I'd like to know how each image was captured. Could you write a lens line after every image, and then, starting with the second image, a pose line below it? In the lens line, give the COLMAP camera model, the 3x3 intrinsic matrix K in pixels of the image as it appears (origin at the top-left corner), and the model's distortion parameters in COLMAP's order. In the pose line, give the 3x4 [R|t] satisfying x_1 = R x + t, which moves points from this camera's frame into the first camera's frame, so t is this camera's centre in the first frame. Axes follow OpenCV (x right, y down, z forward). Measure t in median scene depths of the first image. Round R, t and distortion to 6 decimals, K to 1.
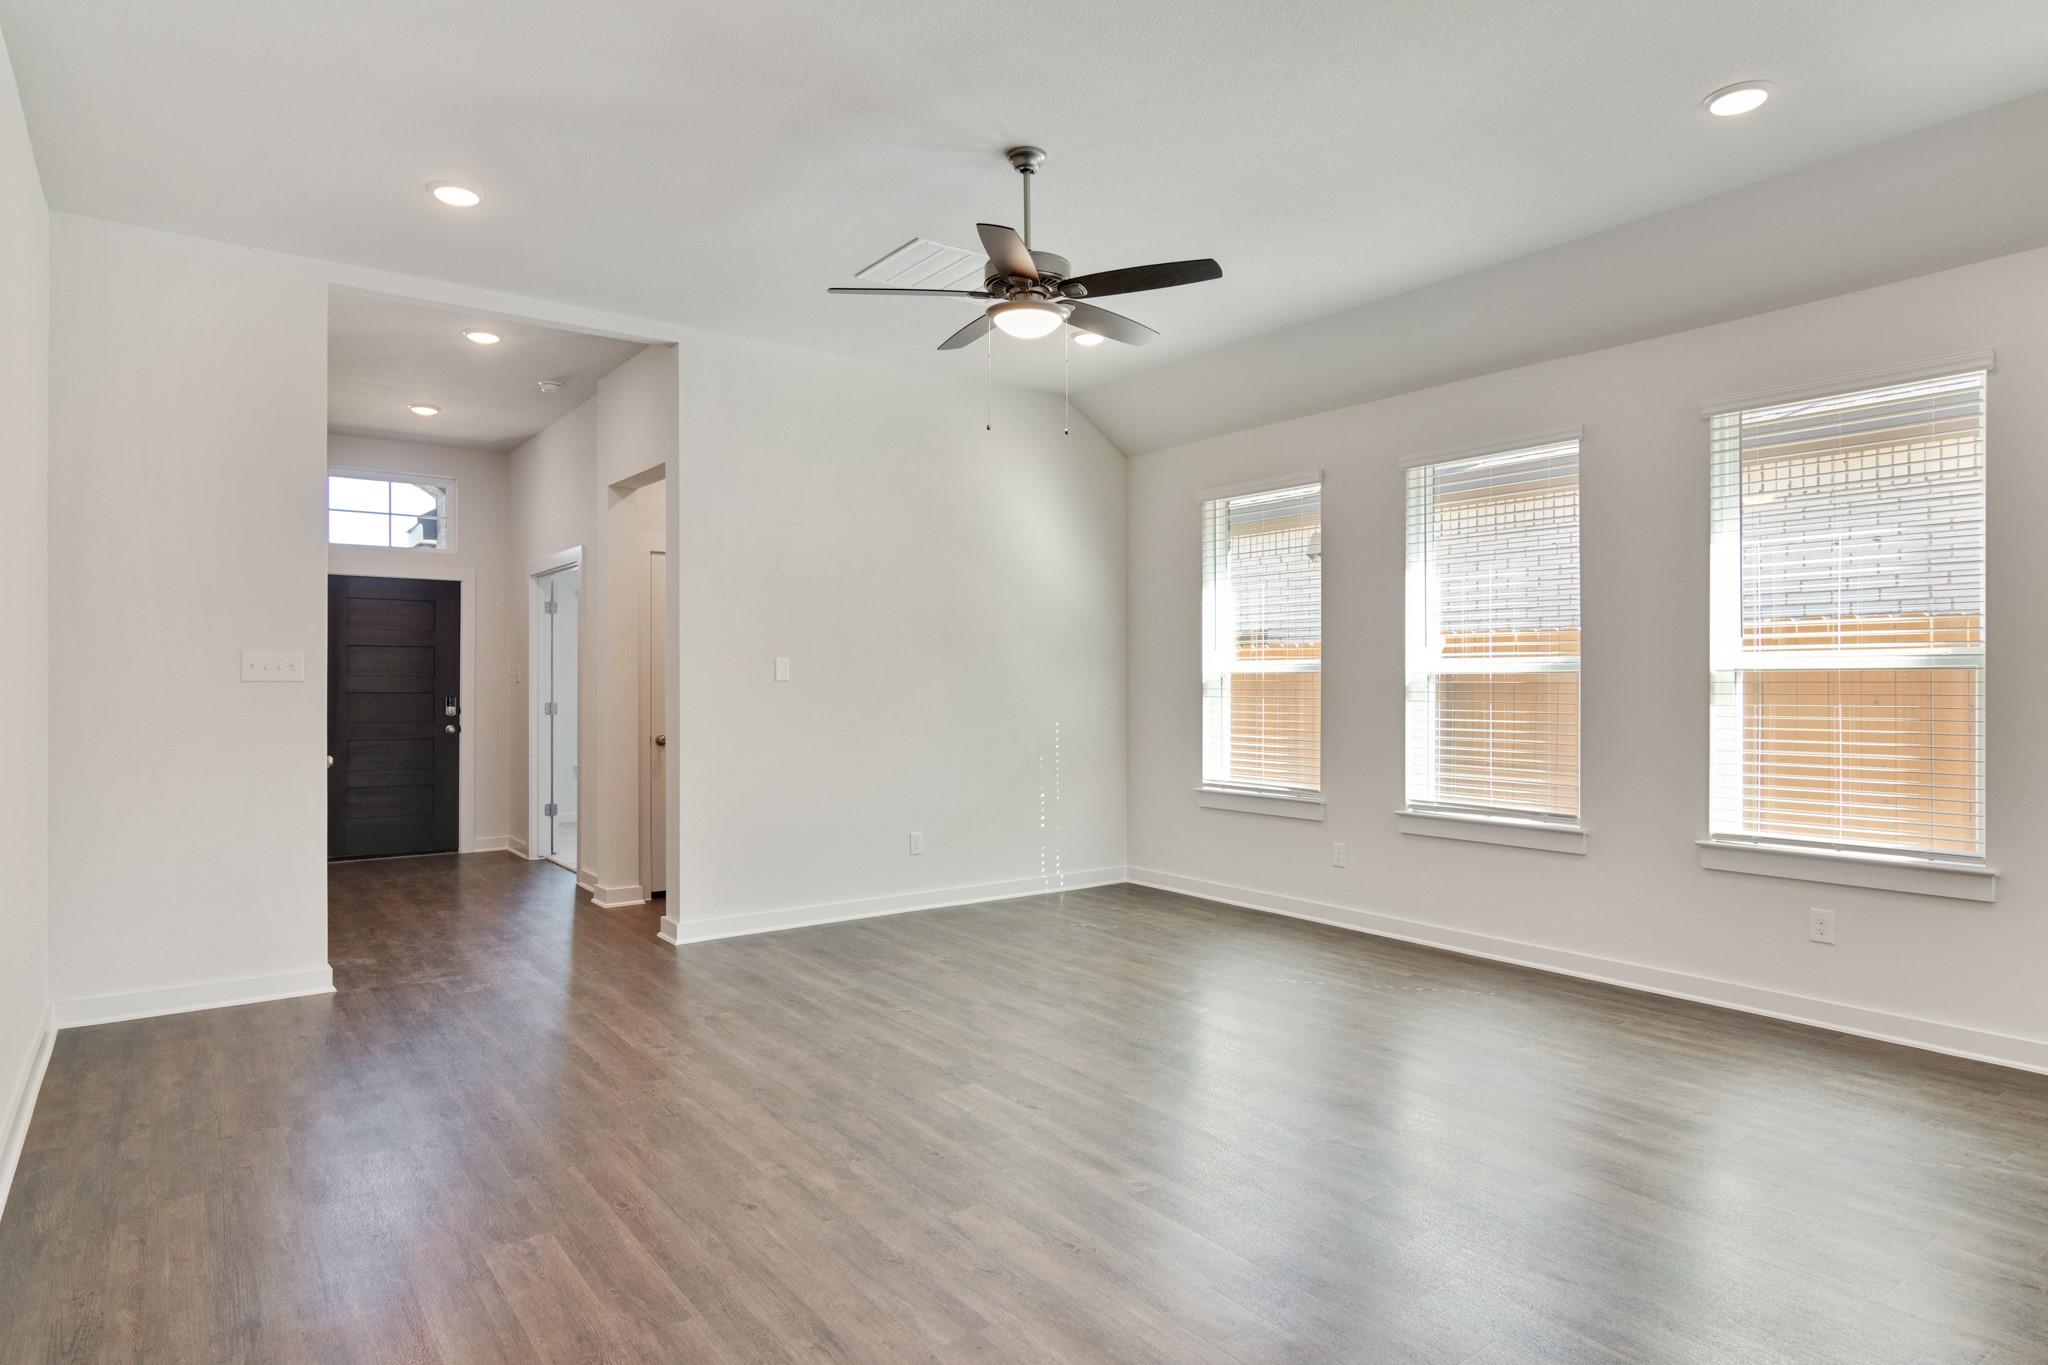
lens RADIAL K [[1144.9, 0, 1021.1], [0, 1144.9, 684.4], [0, 0, 1]] dist [0.000730, 0.000514]
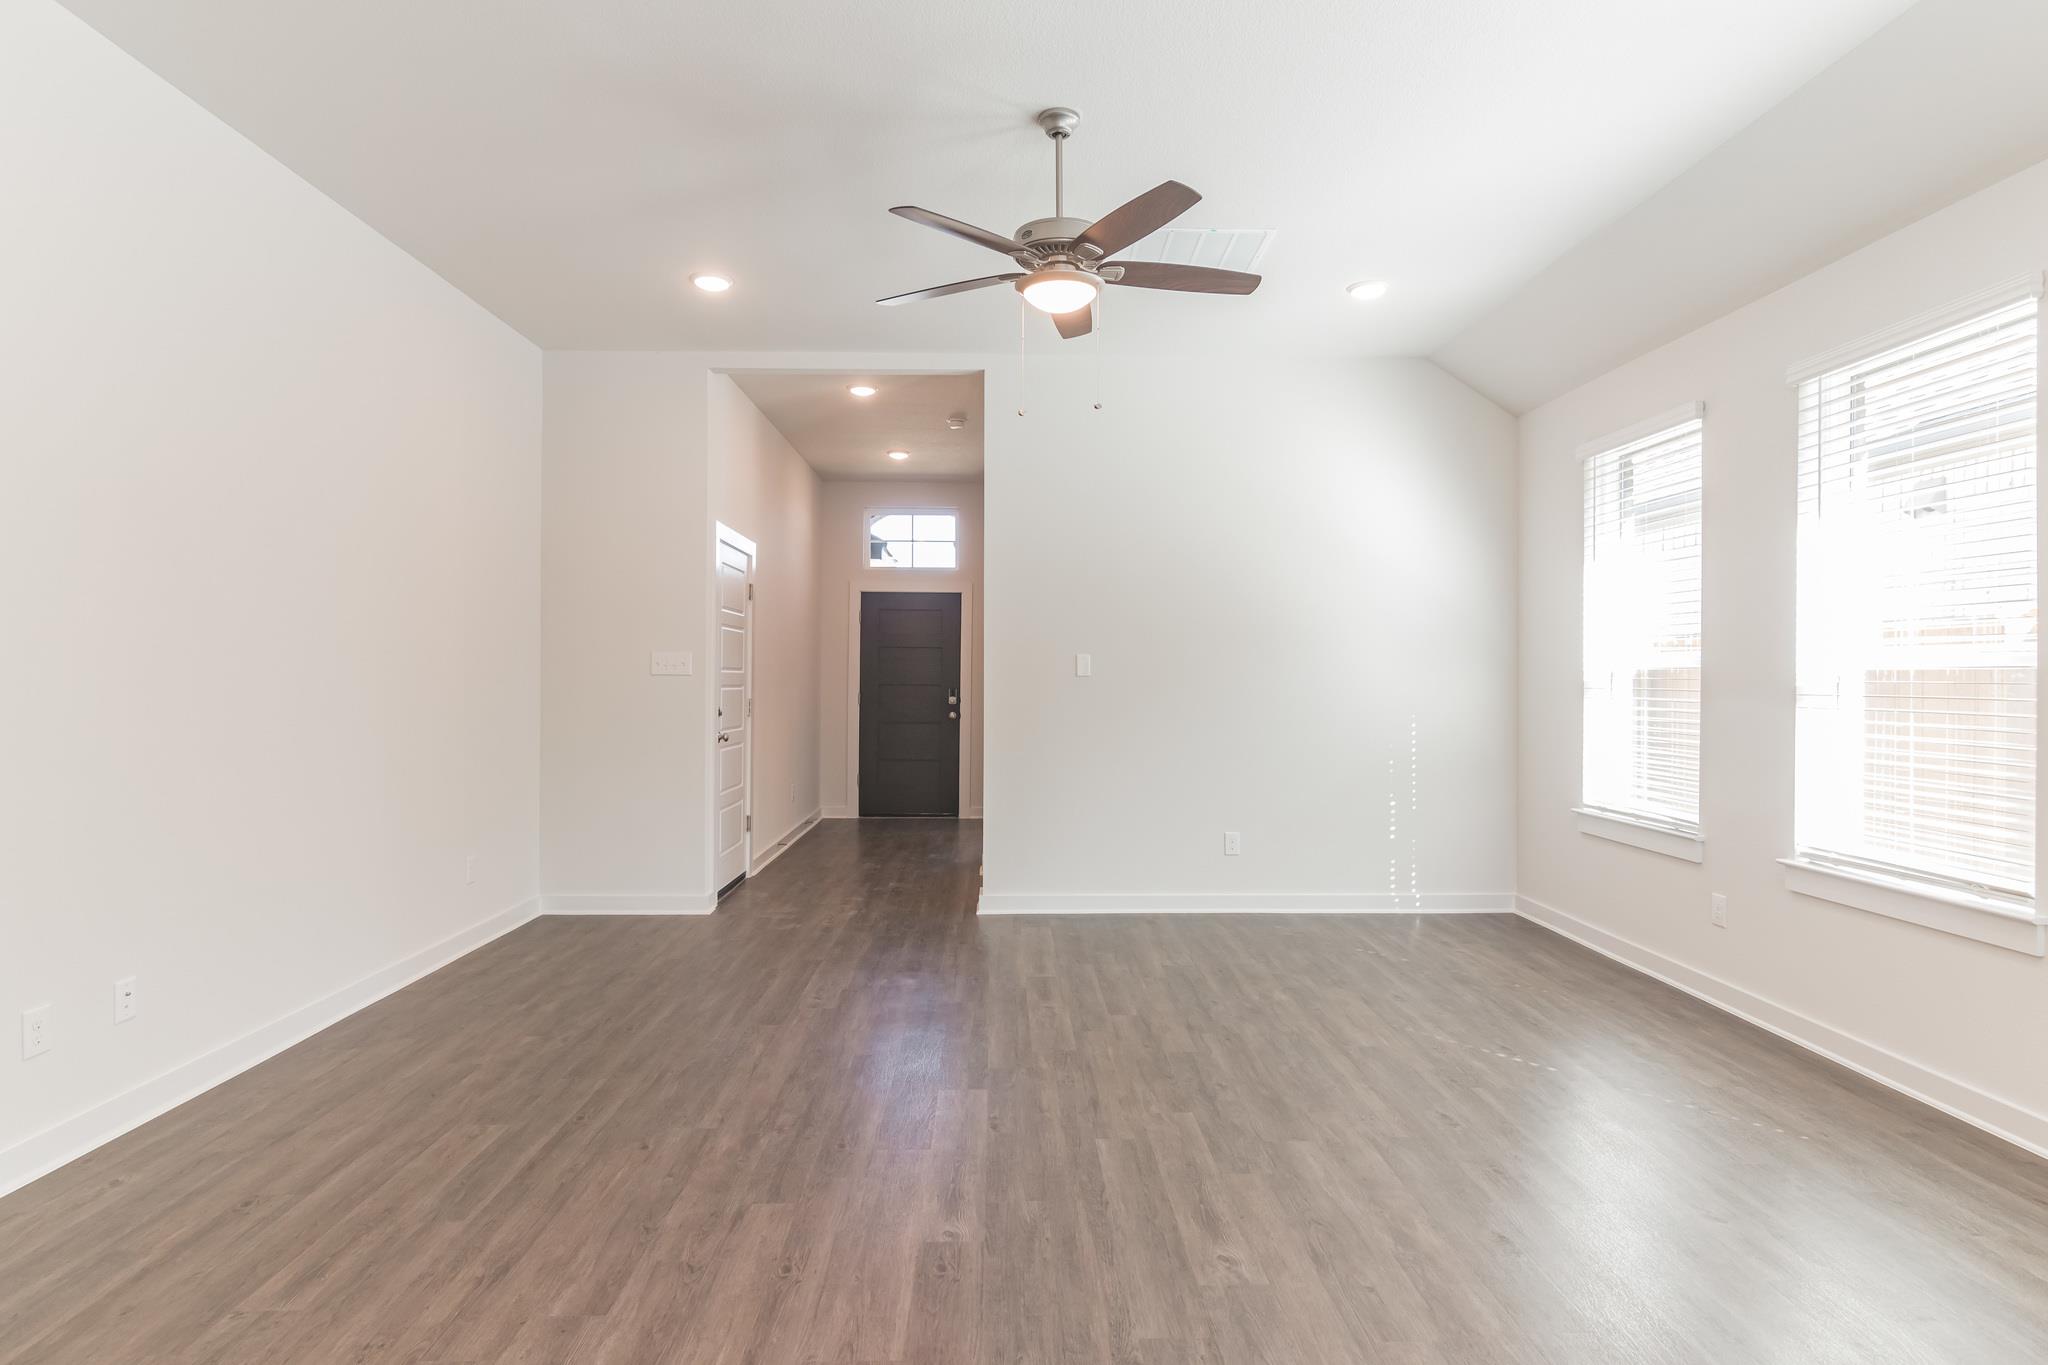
lens RADIAL K [[1072.8, 0, 1028.5], [0, 1072.8, 676.6], [0, 0, 1]] dist [0.003934, 0.000042]
pose [[0.822547, 0.004174, -0.568682, 0.367831], [-0.006248, 0.999979, -0.001698, -0.000684], [0.568663, 0.004950, 0.822555, 0.195685]]
